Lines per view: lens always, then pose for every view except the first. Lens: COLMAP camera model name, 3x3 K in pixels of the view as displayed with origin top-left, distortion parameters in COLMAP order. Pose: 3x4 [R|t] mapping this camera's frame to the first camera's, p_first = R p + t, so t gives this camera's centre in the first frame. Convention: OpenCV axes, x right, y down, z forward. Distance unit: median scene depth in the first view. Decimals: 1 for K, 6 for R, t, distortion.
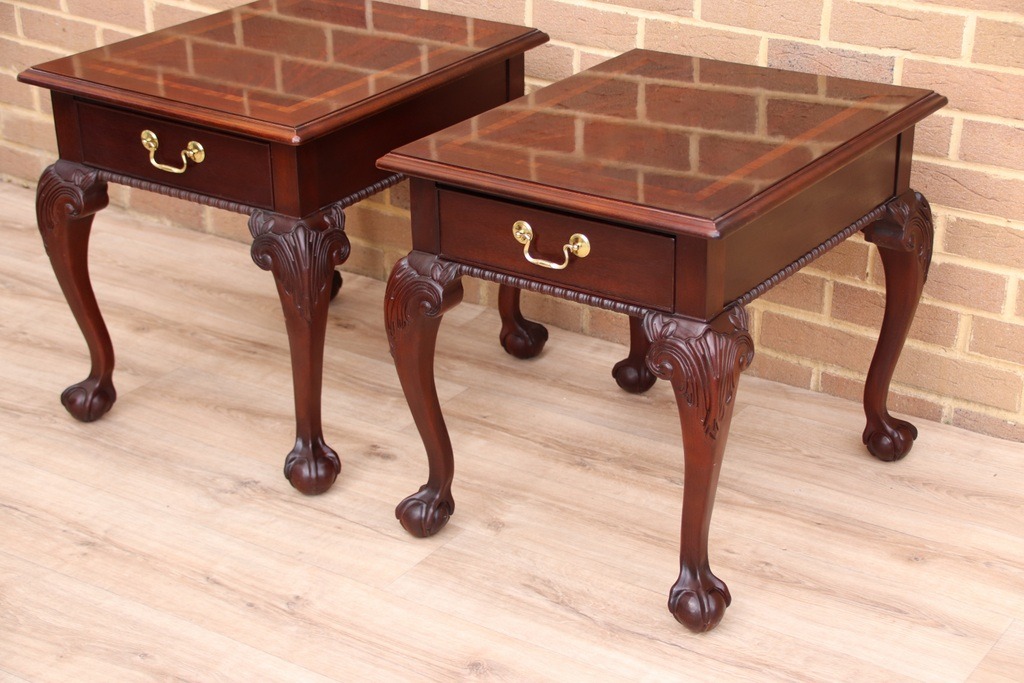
lens RADIAL K [[1959.2, 0, 490.3], [0, 1959.2, 341.0], [0, 0, 1]] dist [0.384692, 0.278837]
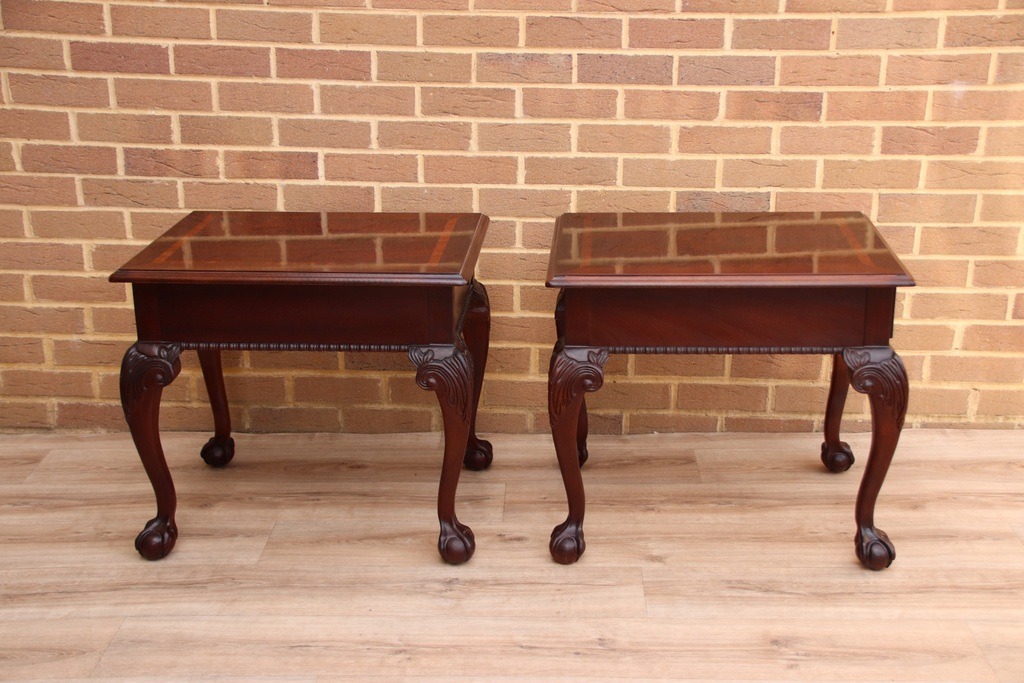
lens RADIAL K [[1485.5, 0, 516.1], [0, 1485.5, 354.9], [0, 0, 1]] dist [0.091024, 0.667617]
pose [[0.835315, -0.166776, 0.523865, -0.559737], [0.219473, 0.974814, -0.039616, -0.020668], [-0.504064, 0.148066, 0.850880, 0.167411]]
